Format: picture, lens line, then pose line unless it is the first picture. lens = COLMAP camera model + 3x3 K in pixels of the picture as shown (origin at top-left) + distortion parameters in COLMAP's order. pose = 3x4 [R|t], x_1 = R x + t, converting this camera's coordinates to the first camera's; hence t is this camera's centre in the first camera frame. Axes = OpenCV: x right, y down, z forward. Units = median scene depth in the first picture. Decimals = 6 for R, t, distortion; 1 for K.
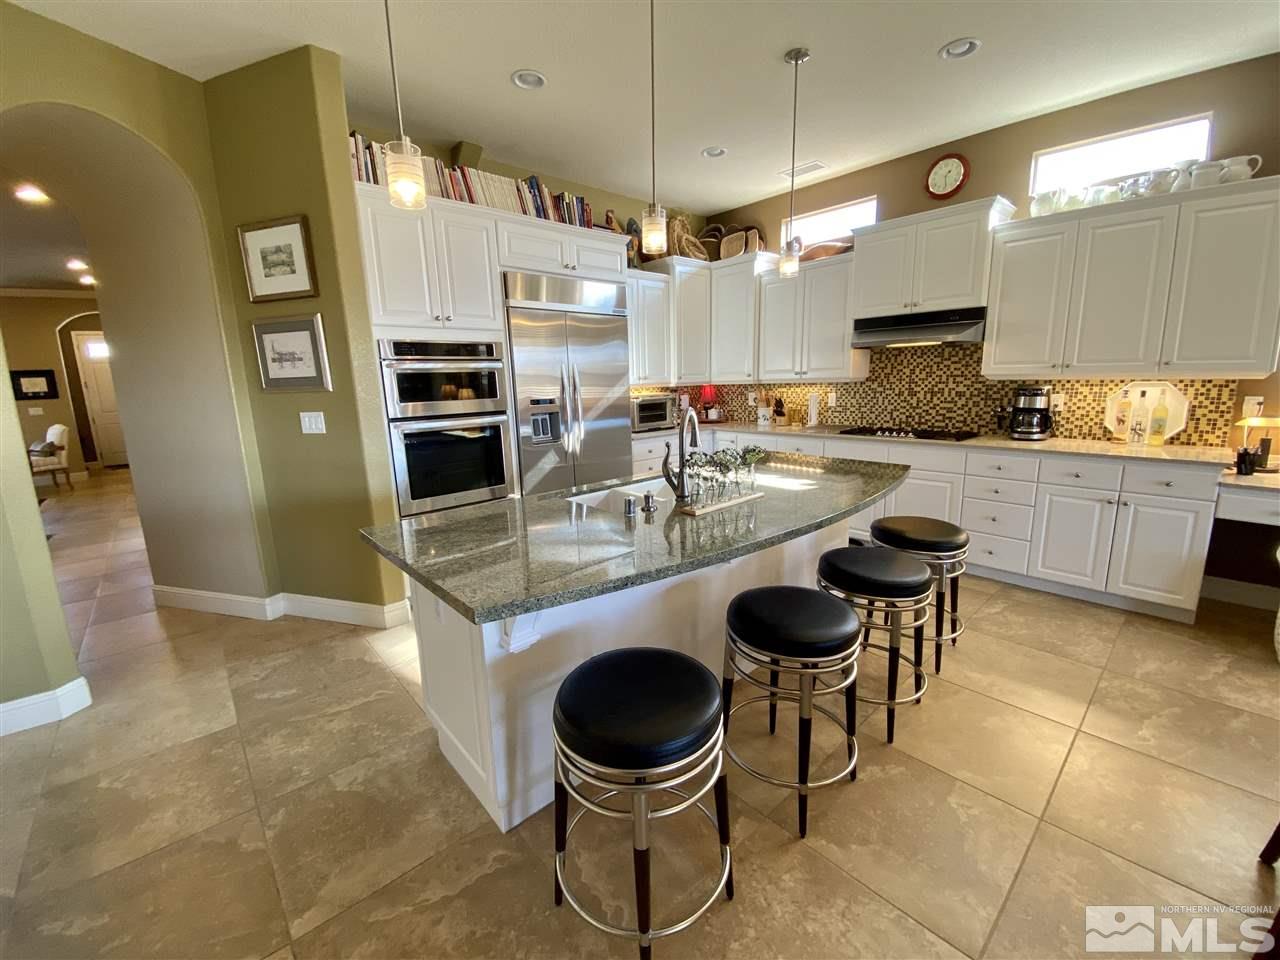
lens RADIAL K [[533.0, 0, 640.0], [0, 533.0, 480.0], [0, 0, 1]] dist [-0.014311, -0.000426]
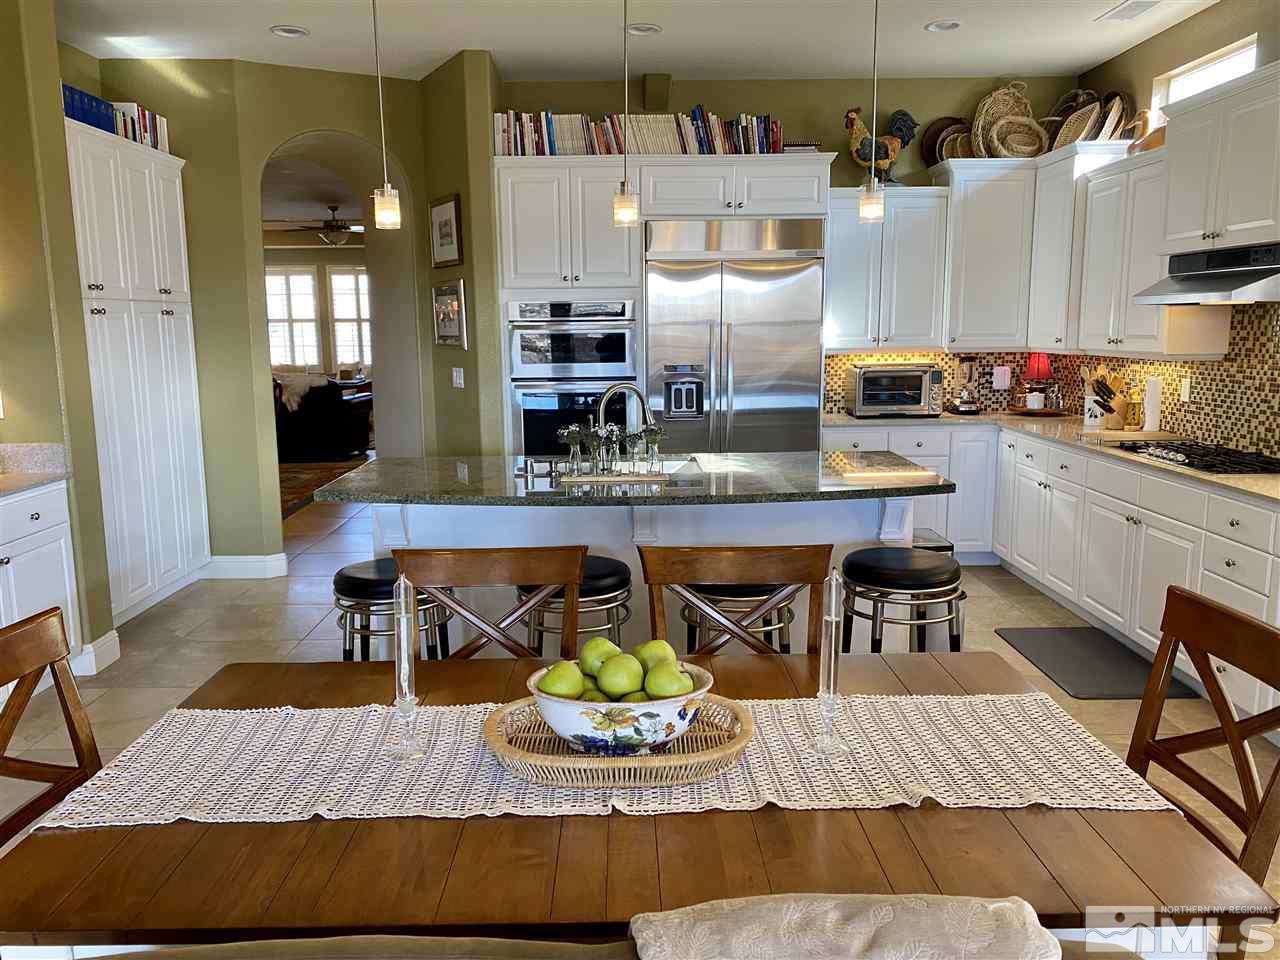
lens RADIAL K [[993.4, 0, 640.0], [0, 993.4, 480.0], [0, 0, 1]] dist [0.004569, -0.000578]
pose [[0.738122, 0.128766, -0.662266, 0.817693], [-0.135481, 0.989912, 0.041473, -0.027563], [0.660925, 0.059112, 0.748120, -0.210909]]
